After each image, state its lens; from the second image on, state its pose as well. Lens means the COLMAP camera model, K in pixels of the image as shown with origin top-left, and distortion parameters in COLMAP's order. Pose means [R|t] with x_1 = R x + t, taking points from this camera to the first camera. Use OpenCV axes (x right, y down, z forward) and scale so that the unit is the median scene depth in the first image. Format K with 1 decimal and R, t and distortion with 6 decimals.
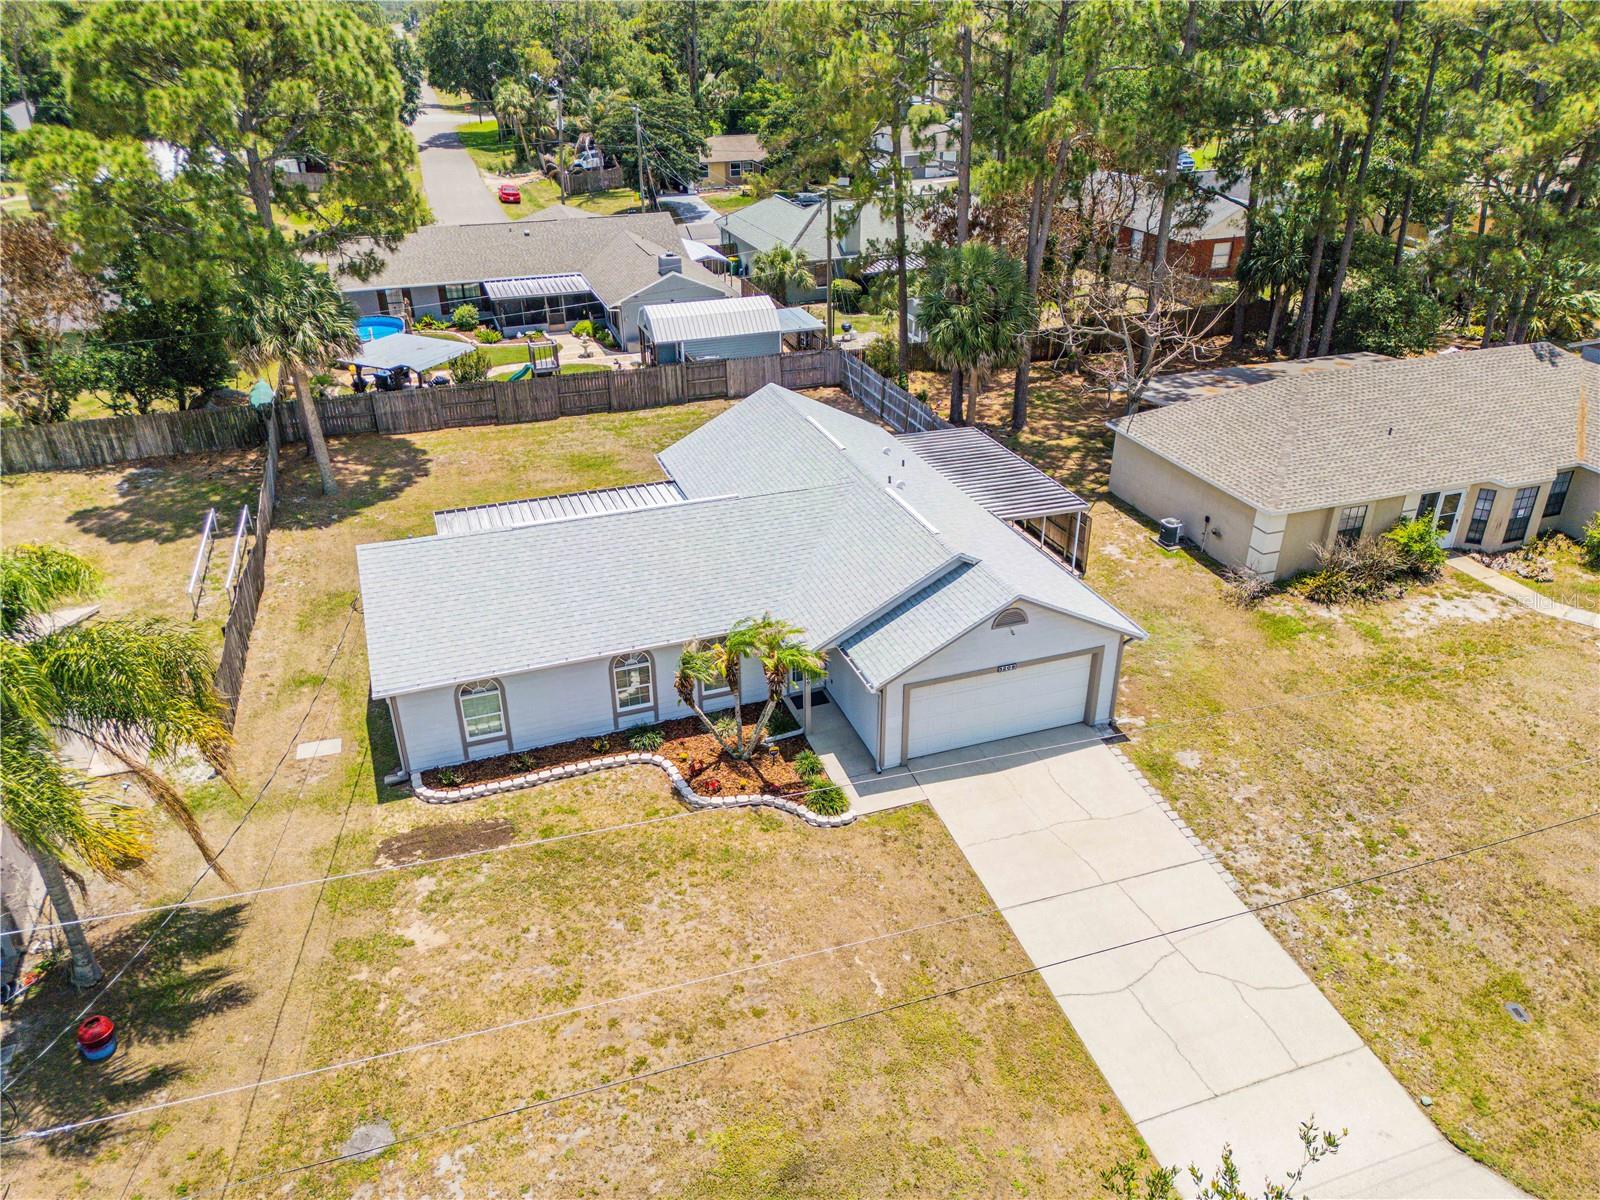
lens RADIAL K [[1125.1, 0, 800.0], [0, 1125.1, 600.0], [0, 0, 1]] dist [0.062191, -0.051176]
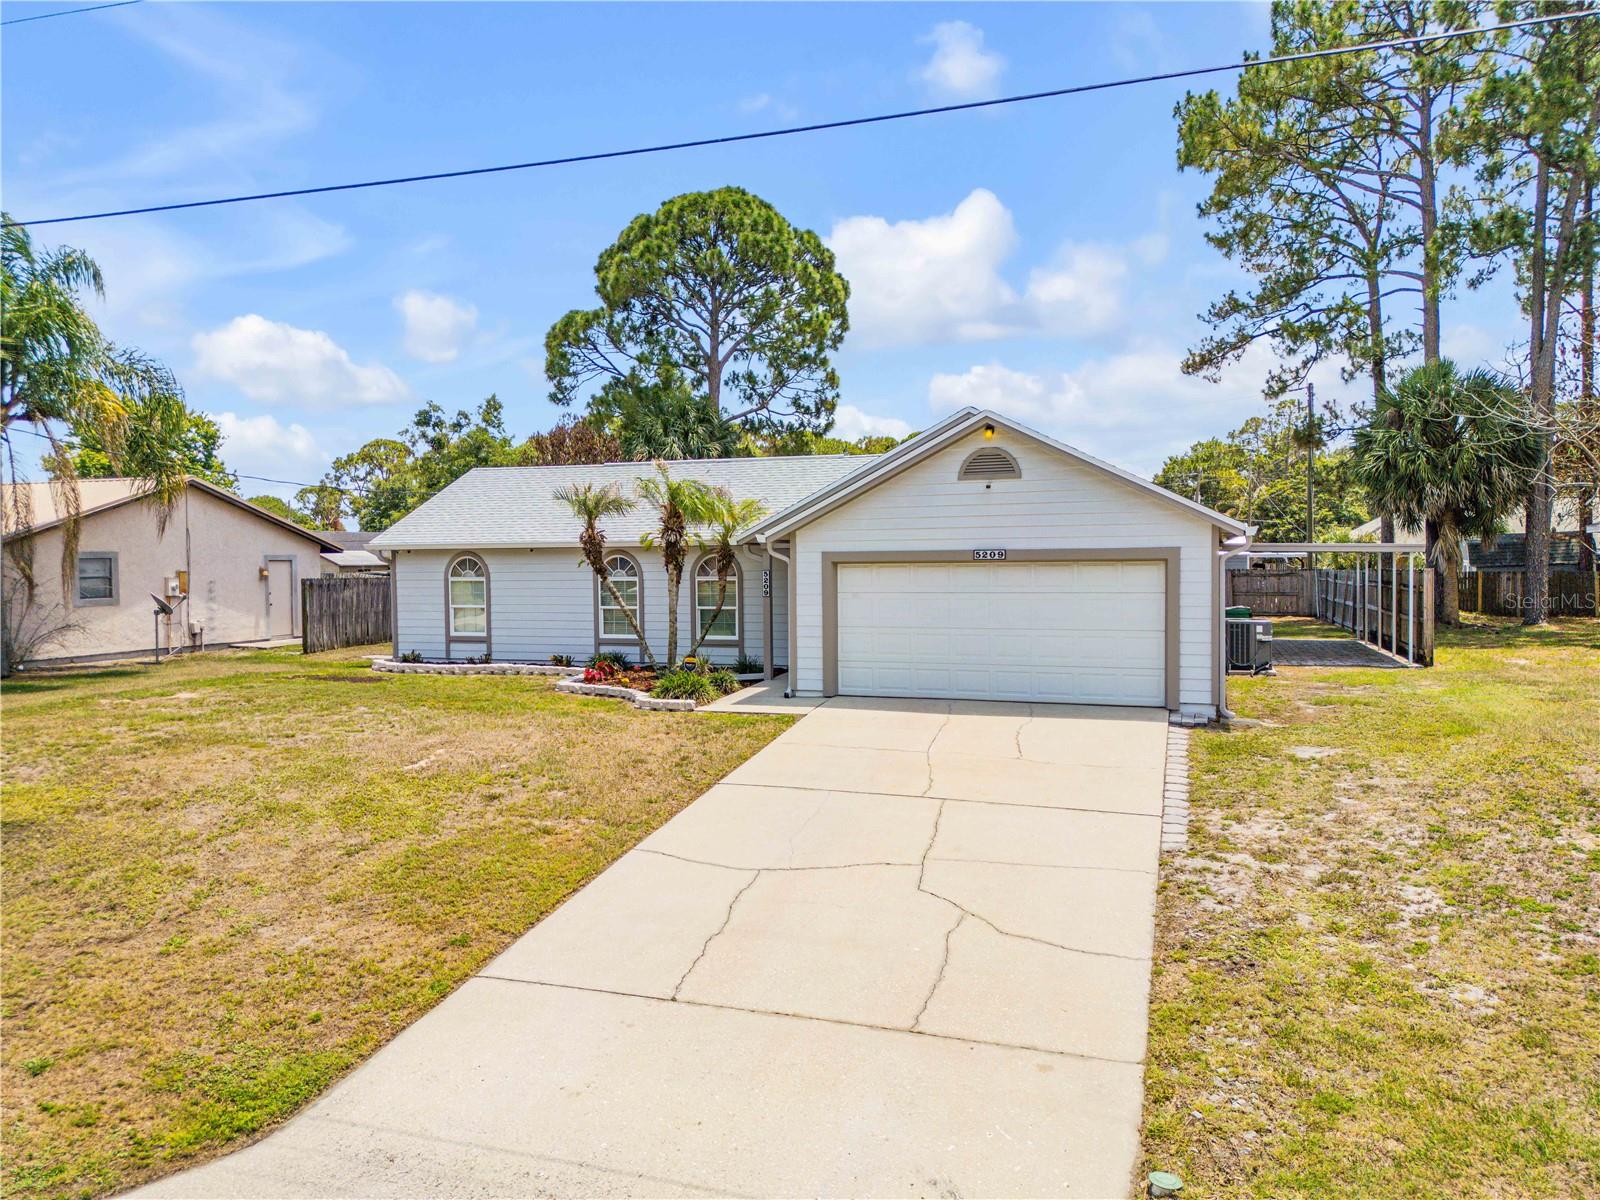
lens RADIAL K [[1125.1, 0, 800.0], [0, 1125.1, 600.0], [0, 0, 1]] dist [0.062191, -0.051176]
pose [[0.783854, 0.023611, -0.620496, 0.479170], [-0.287722, 0.899340, -0.329248, 0.312771], [0.550263, 0.436613, 0.711744, 0.490934]]
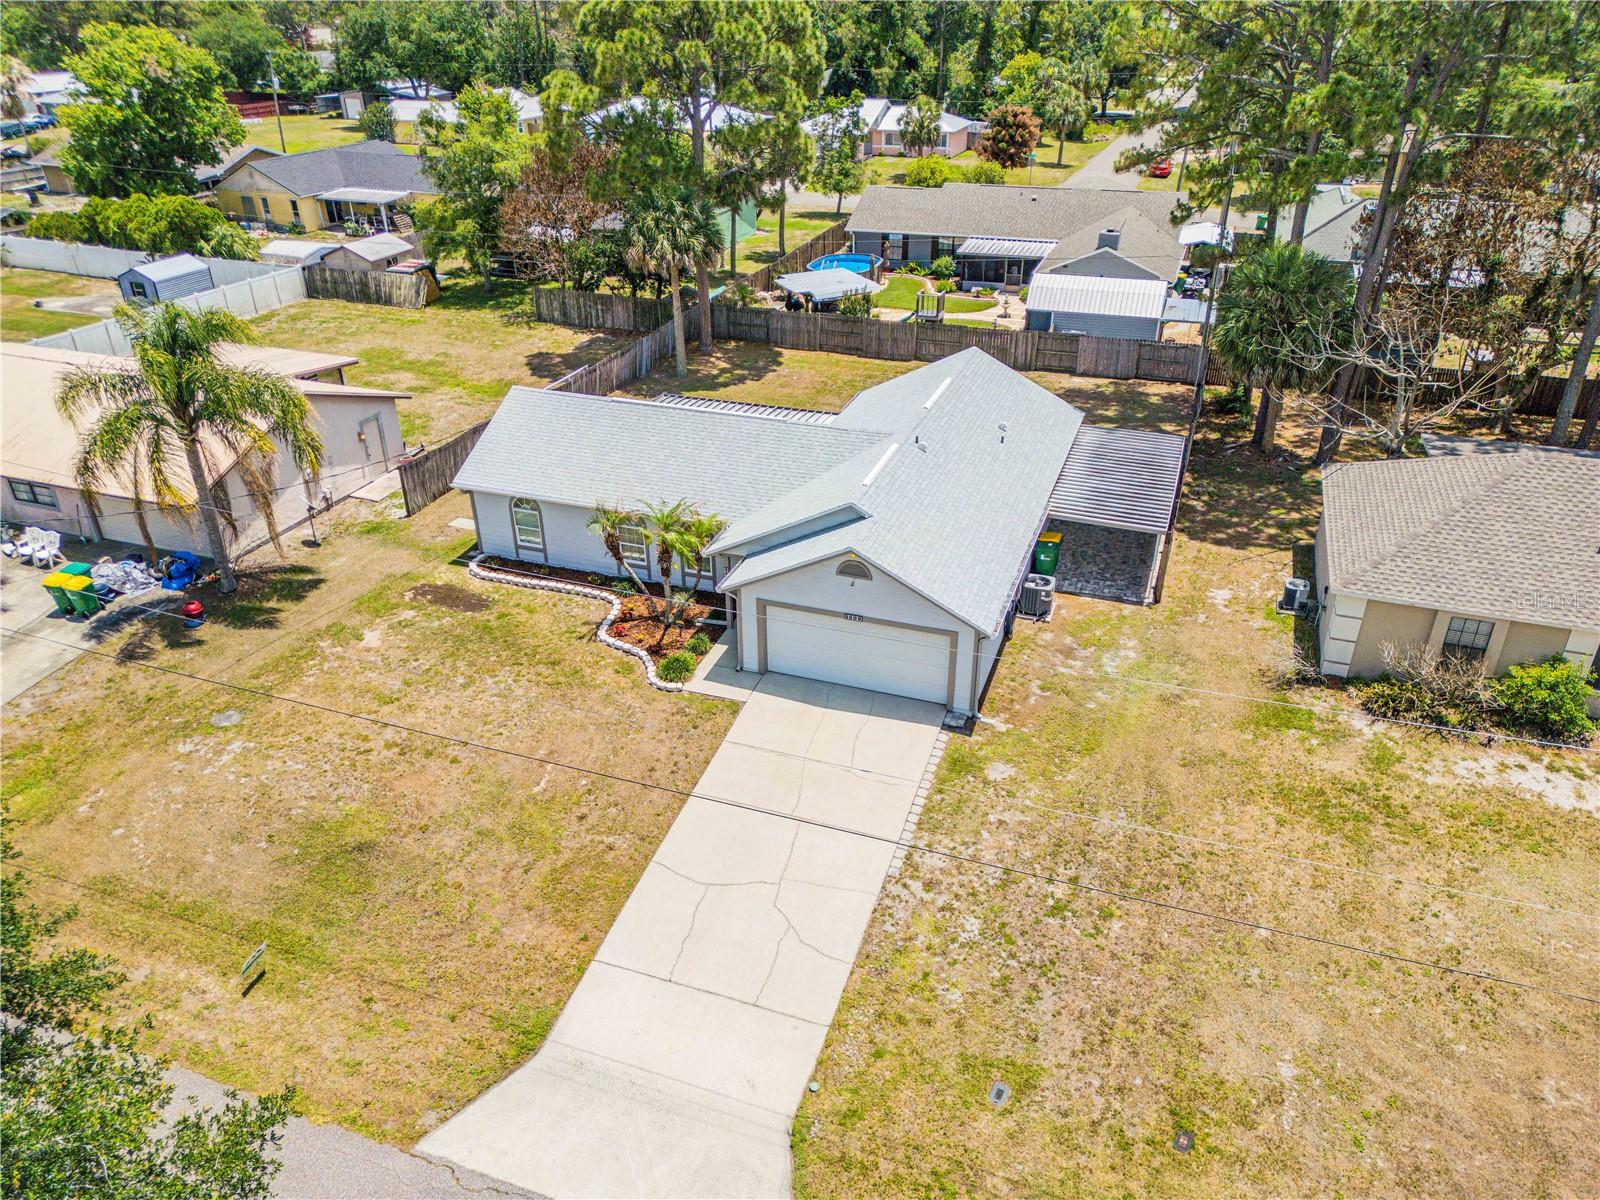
lens RADIAL K [[1112.1, 0, 796.7], [0, 1112.1, 604.1], [0, 0, 1]] dist [0.097619, -0.104325]
pose [[0.773853, 0.308157, -0.553345, 0.698878], [-0.294720, 0.948510, 0.116057, -0.056034], [0.560617, 0.073271, 0.824827, 0.103444]]
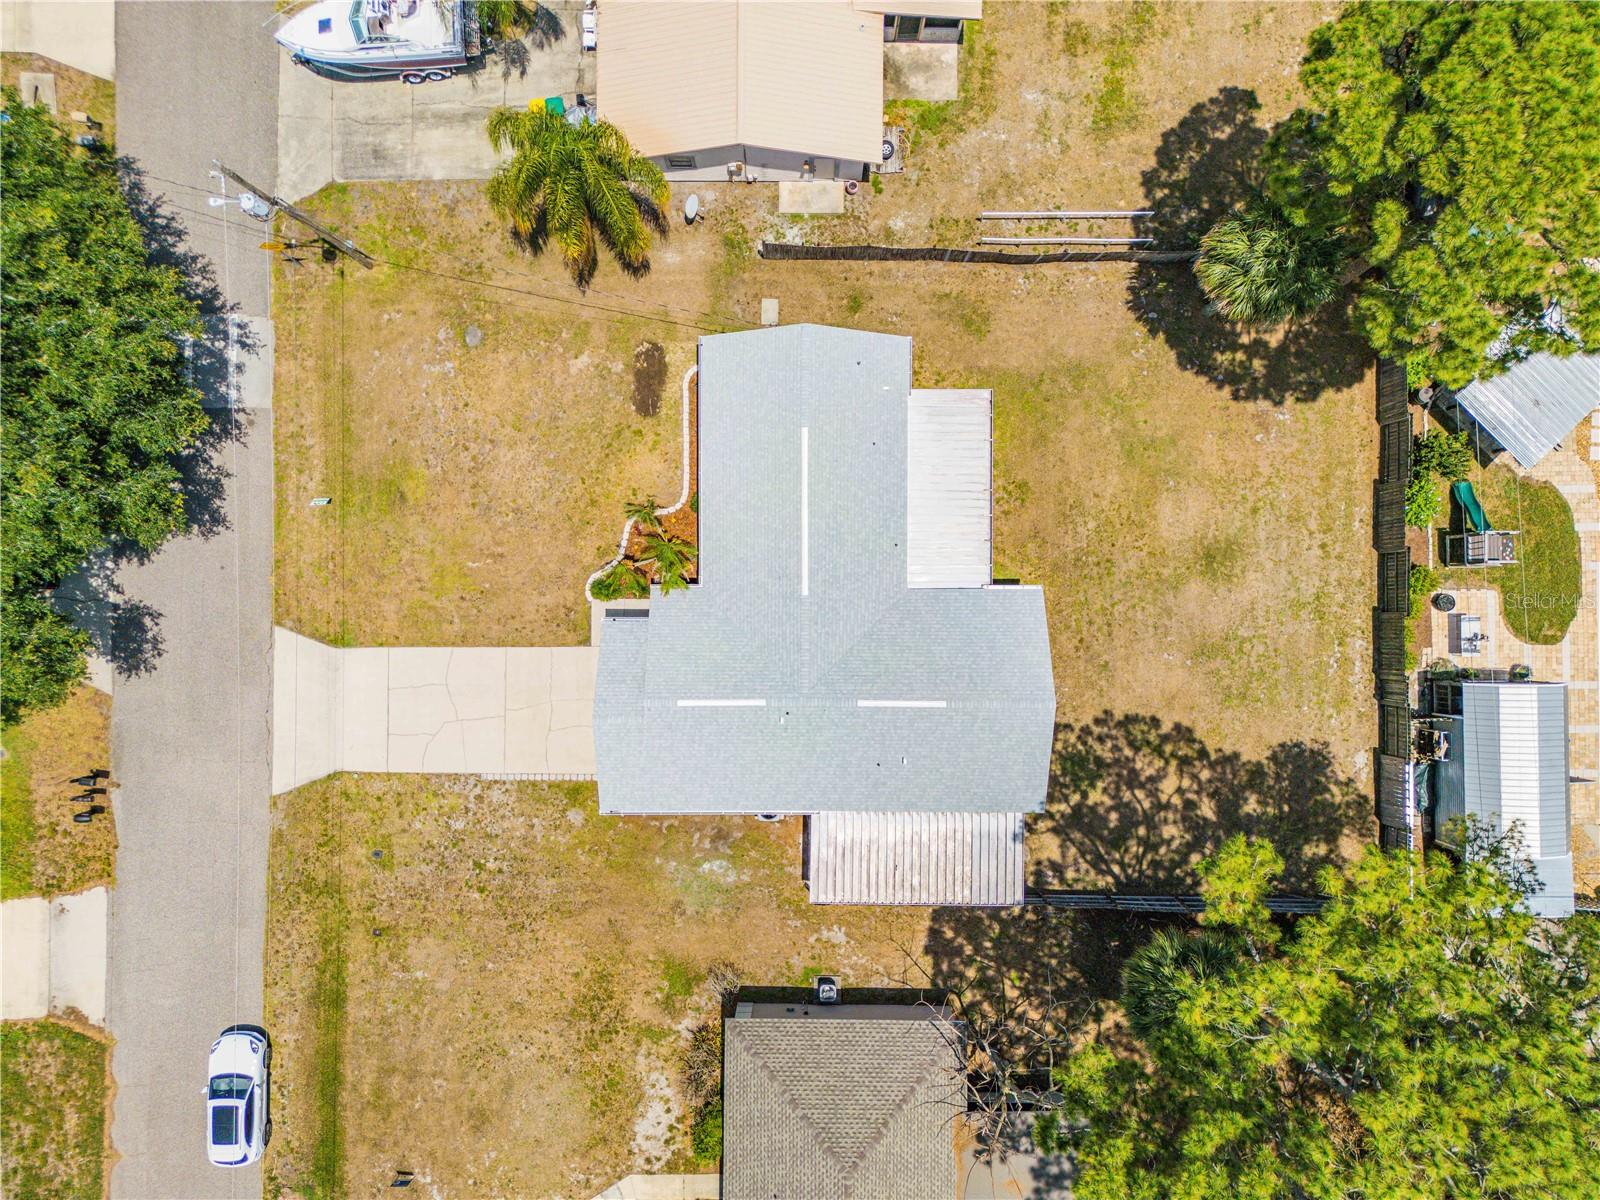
lens RADIAL K [[1125.1, 0, 800.0], [0, 1125.1, 600.0], [0, 0, 1]] dist [0.062191, -0.051176]
pose [[-0.332026, 0.943188, -0.012486, -0.034288], [-0.435459, -0.141524, 0.889014, -1.394172], [0.836740, 0.300613, 0.457709, 0.440556]]
